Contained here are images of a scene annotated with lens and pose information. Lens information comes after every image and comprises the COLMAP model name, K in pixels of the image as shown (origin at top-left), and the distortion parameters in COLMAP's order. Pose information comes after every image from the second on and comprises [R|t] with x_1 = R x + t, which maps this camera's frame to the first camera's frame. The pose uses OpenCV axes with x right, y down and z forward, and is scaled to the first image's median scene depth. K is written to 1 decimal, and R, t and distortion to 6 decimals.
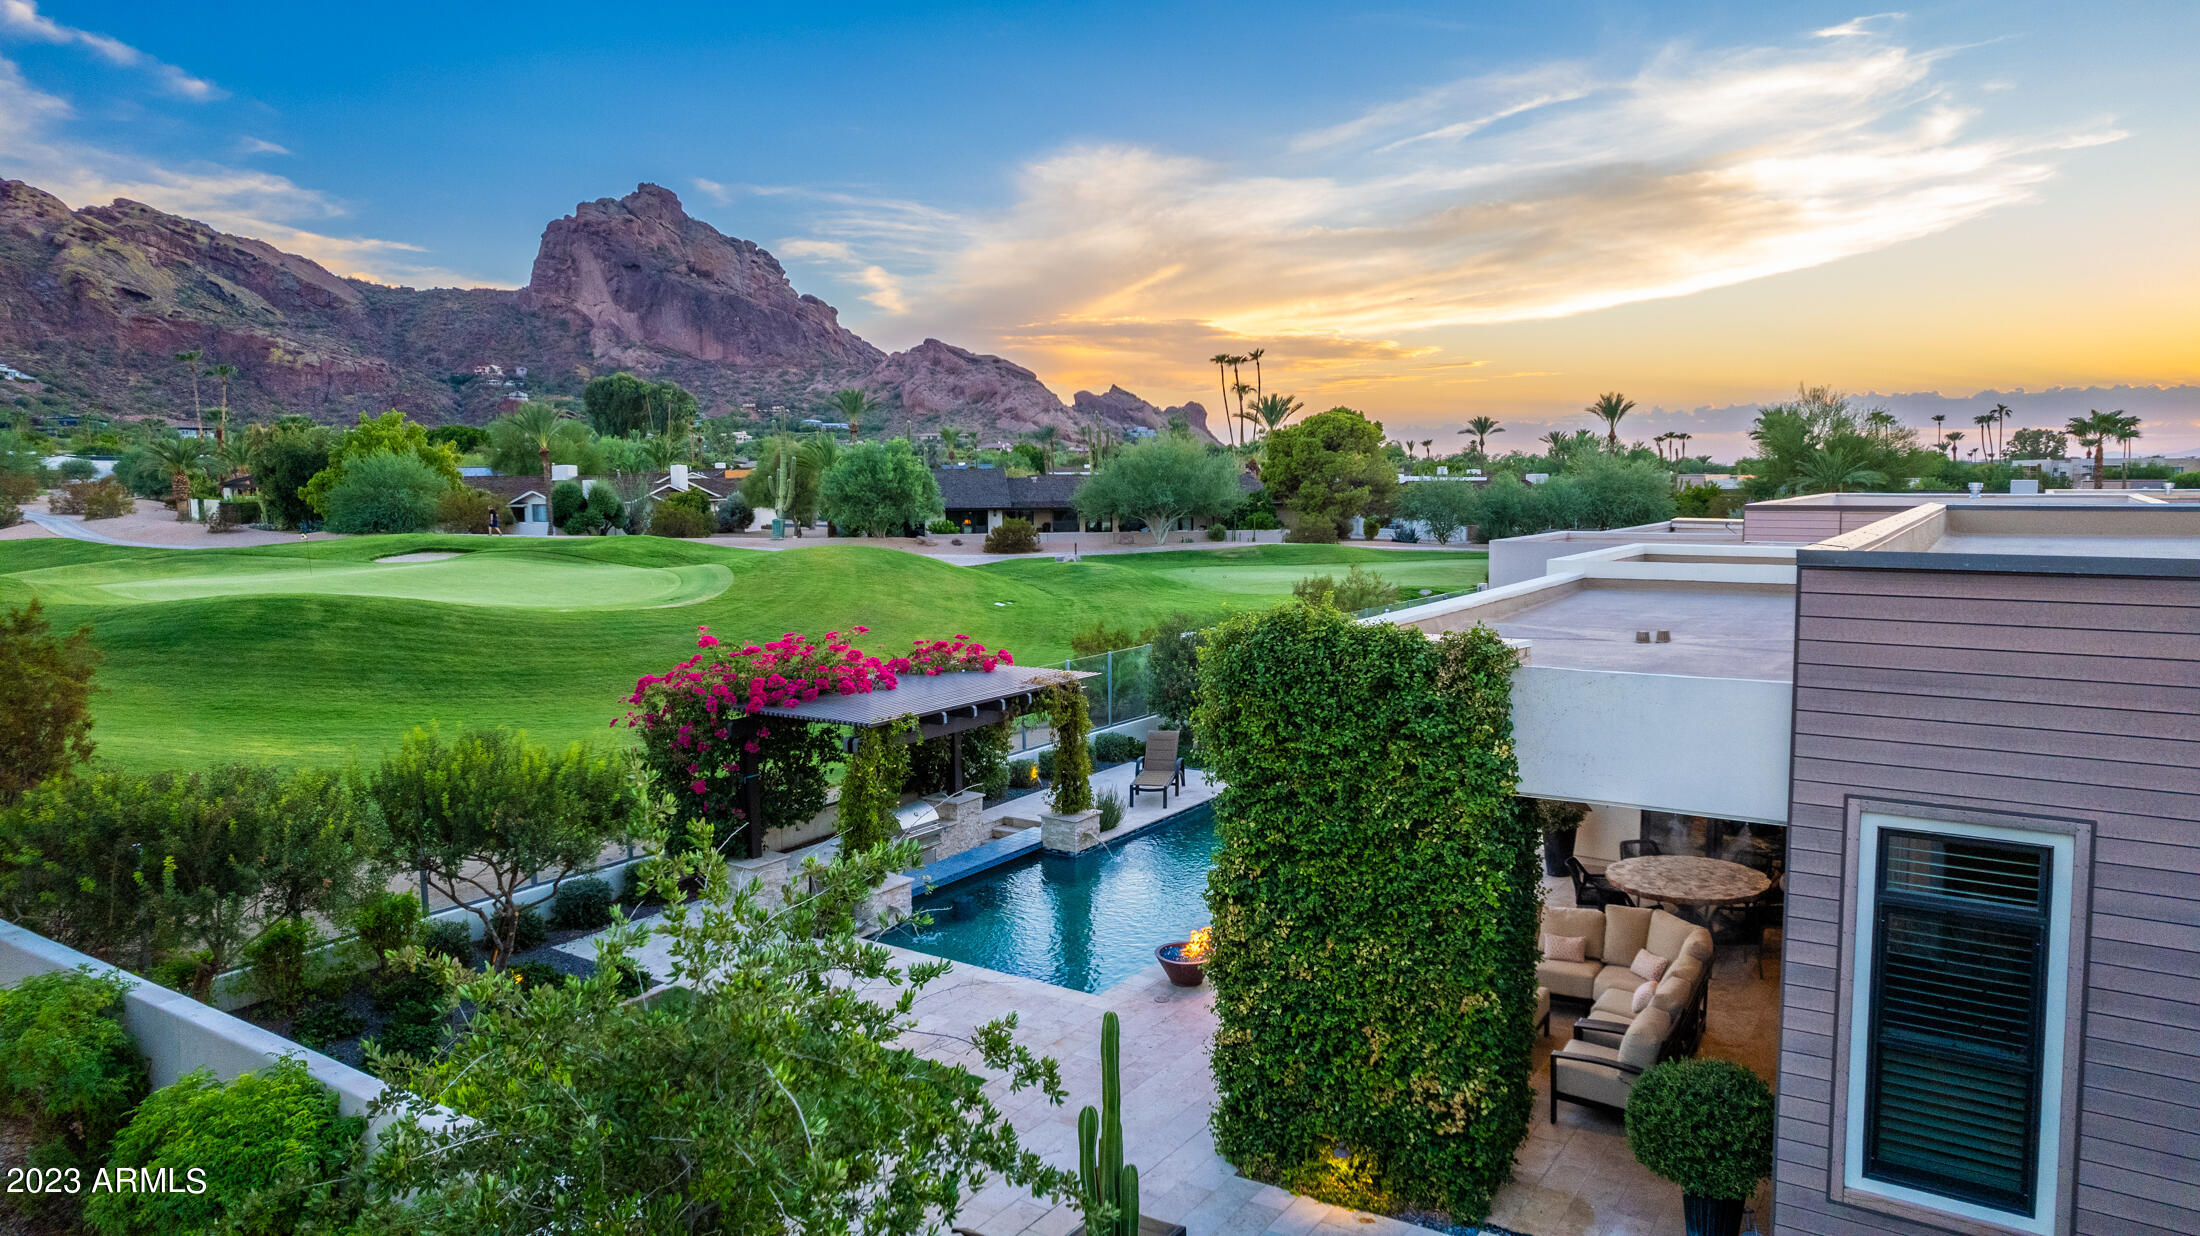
lens RADIAL K [[1403.5, 0, 1111.1], [0, 1403.5, 603.8], [0, 0, 1]] dist [-0.067153, 0.058621]
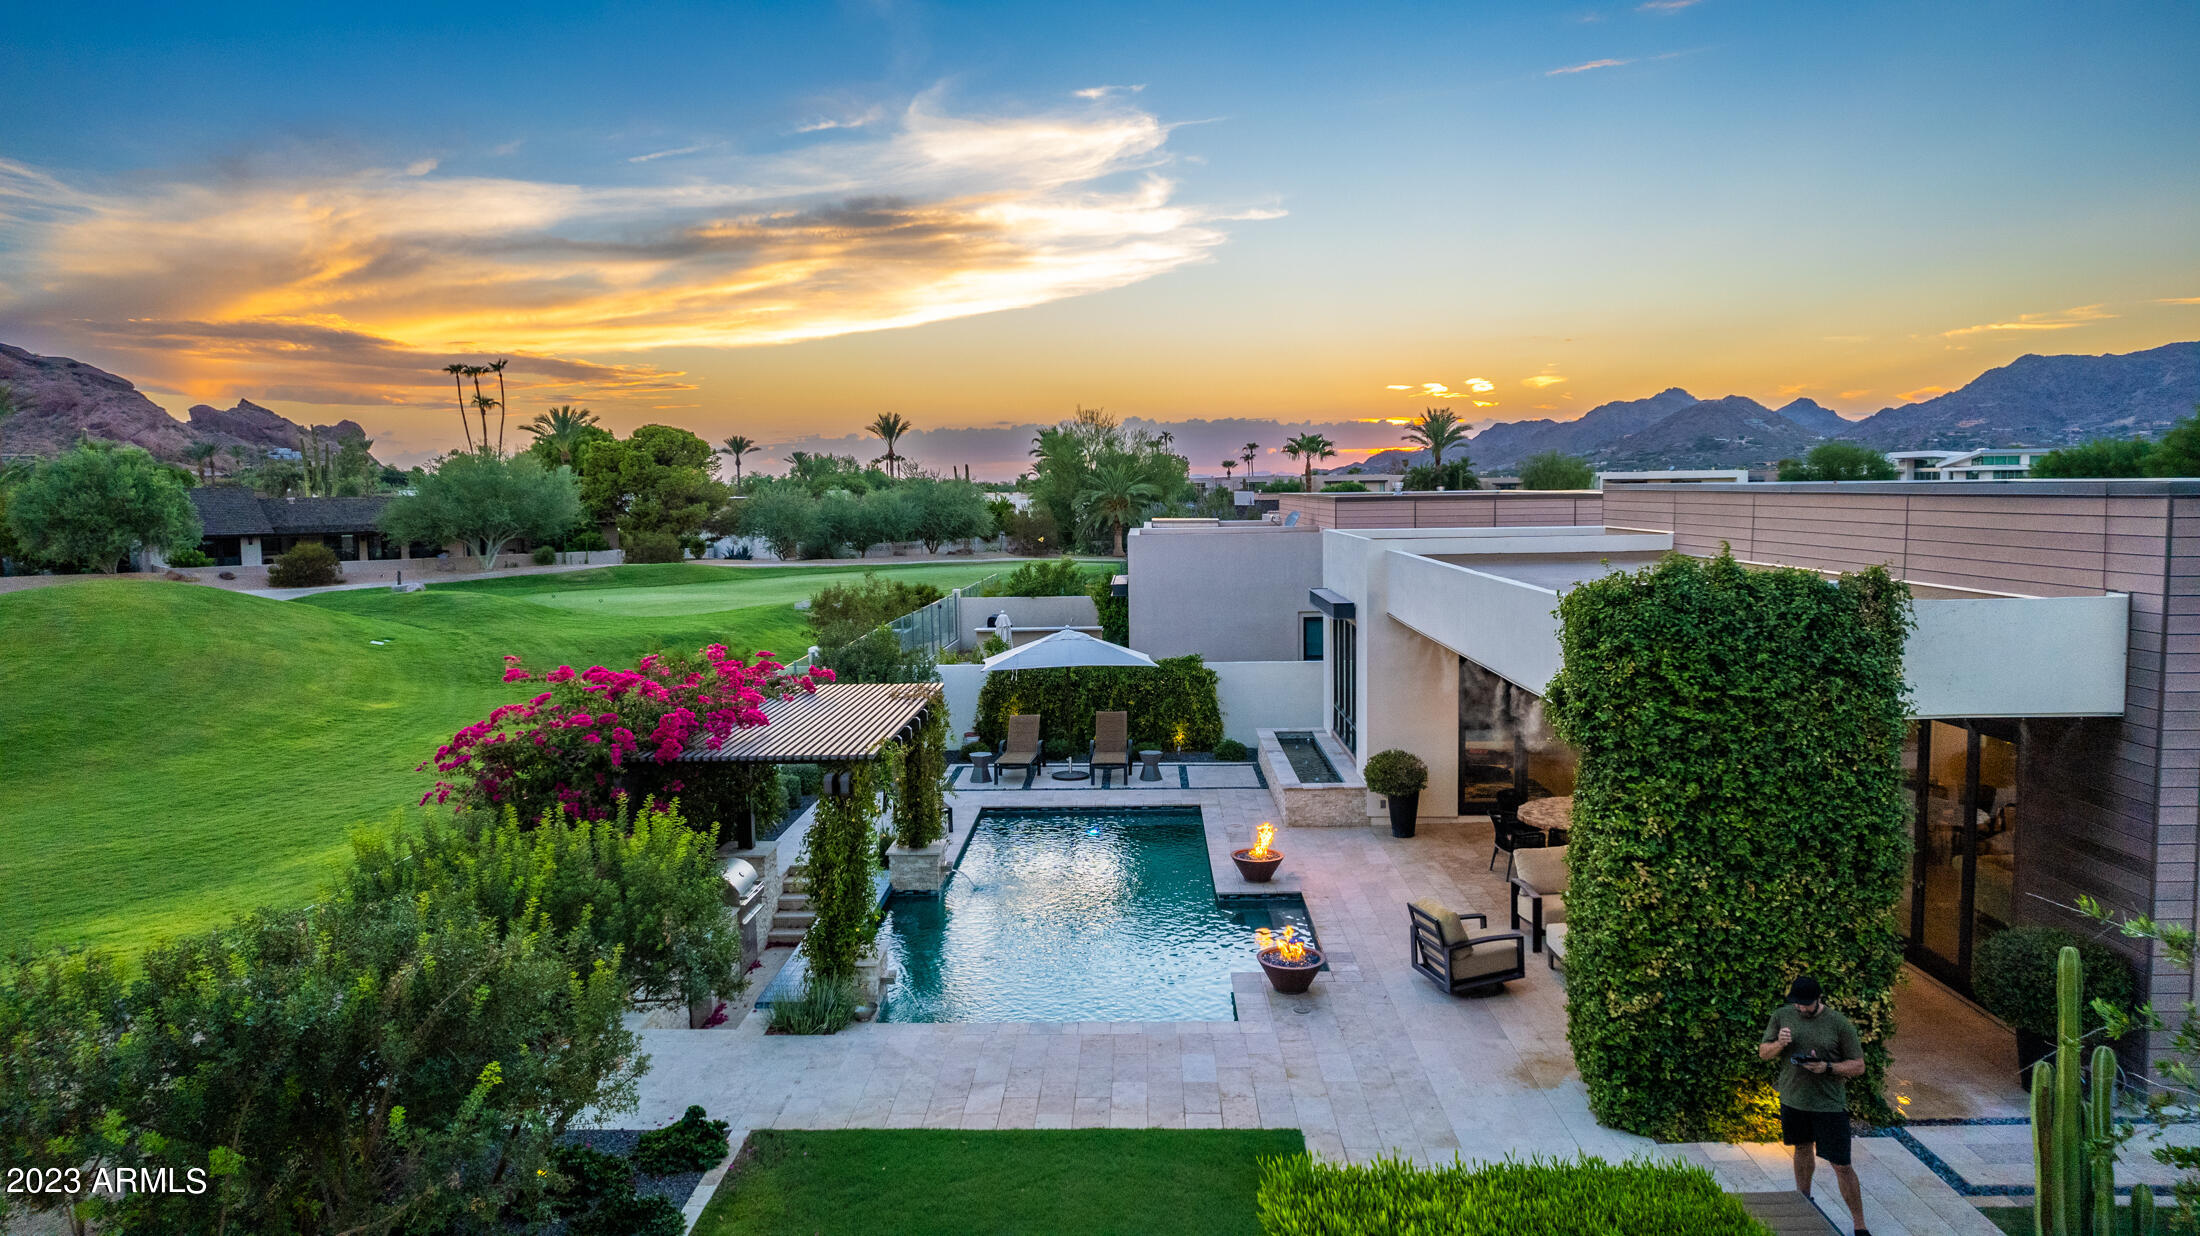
lens RADIAL K [[1403.5, 0, 1110.3], [0, 1403.5, 595.0], [0, 0, 1]] dist [-0.067153, 0.058621]
pose [[0.844384, -0.043919, 0.533935, -0.203049], [0.056413, 0.998382, -0.007092, 0.003110], [-0.532760, 0.036109, 0.845496, 0.102144]]
